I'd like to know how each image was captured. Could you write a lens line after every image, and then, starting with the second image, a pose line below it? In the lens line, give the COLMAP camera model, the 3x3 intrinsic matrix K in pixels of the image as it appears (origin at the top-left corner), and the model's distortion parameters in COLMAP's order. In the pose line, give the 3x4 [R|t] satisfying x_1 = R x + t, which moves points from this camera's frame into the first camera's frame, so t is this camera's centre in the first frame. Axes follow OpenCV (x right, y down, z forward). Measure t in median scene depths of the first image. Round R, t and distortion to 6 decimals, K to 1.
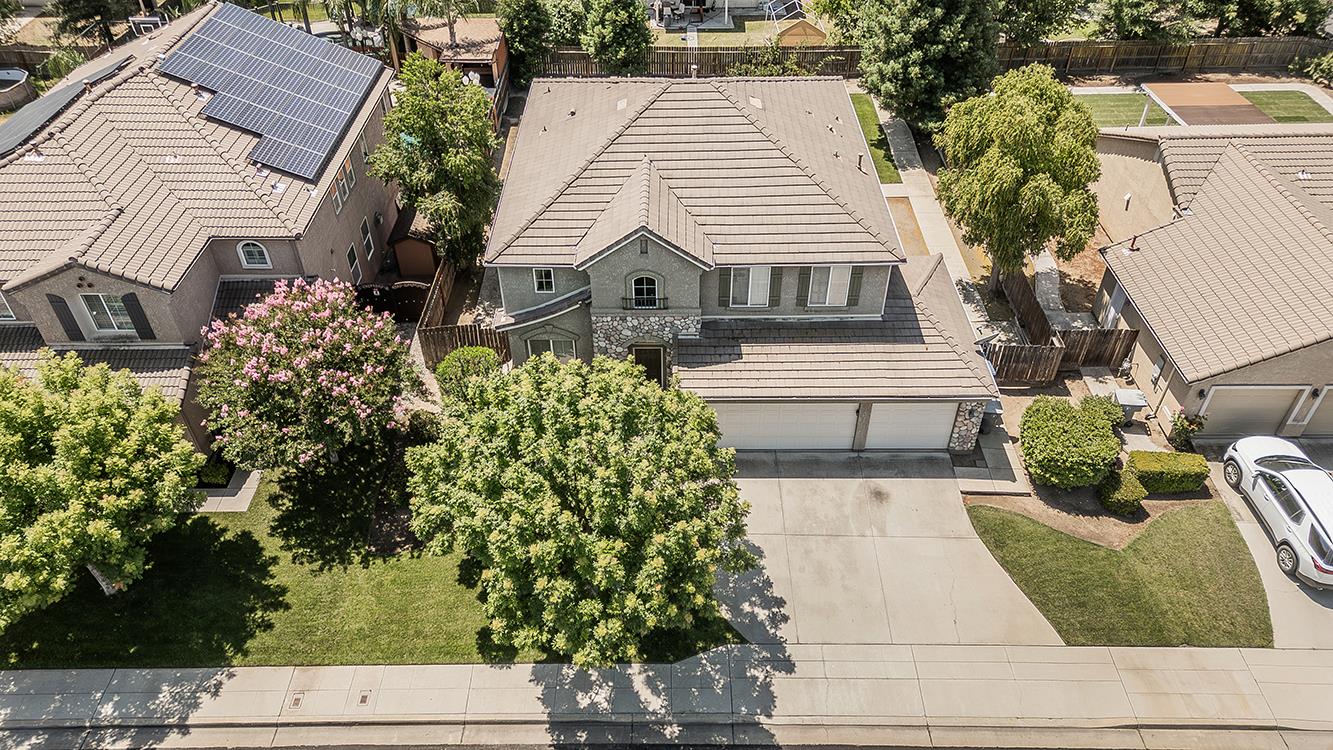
lens RADIAL K [[926.9, 0, 667.6], [0, 926.9, 365.9], [0, 0, 1]] dist [0.073793, -0.042692]
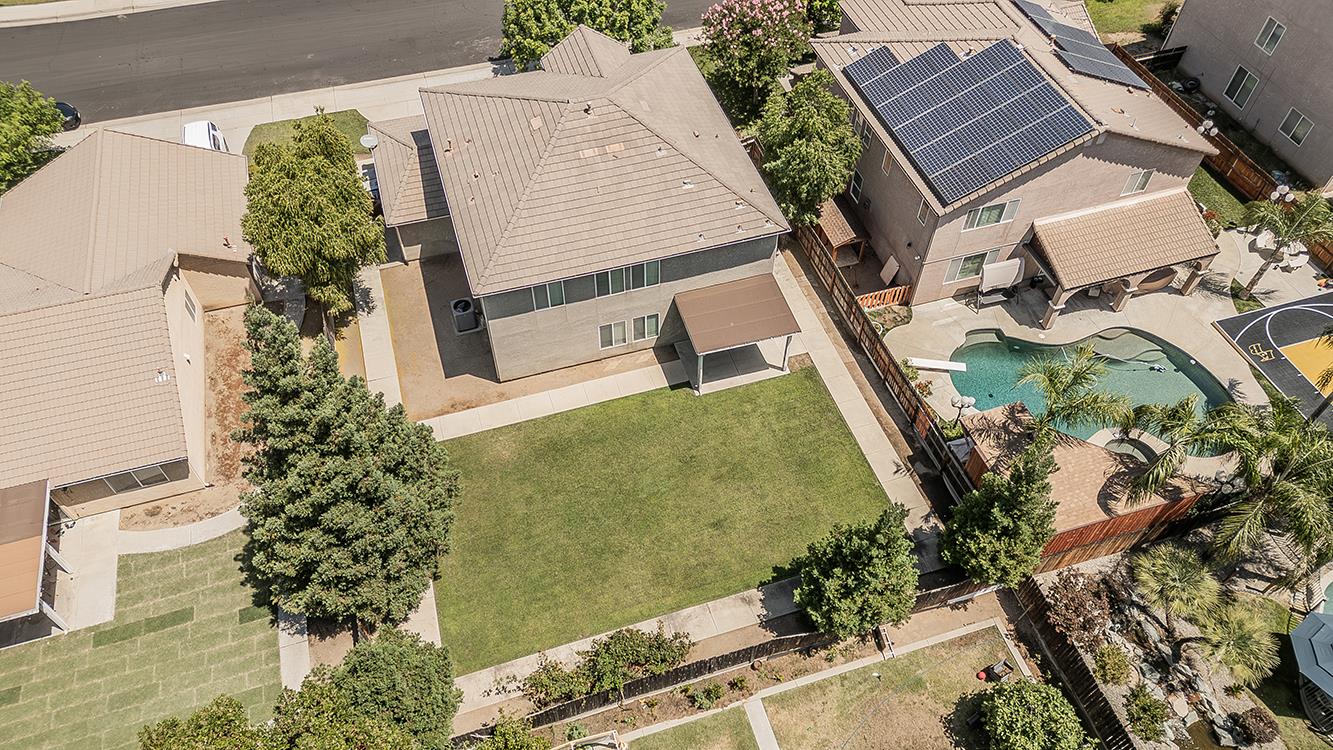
lens RADIAL K [[926.9, 0, 662.4], [0, 926.9, 374.2], [0, 0, 1]] dist [0.073793, -0.042692]
pose [[-0.953871, 0.234144, -0.187903, 0.253086], [-0.190688, 0.010898, 0.981590, -1.550960], [0.231881, 0.972141, 0.034254, 1.373573]]
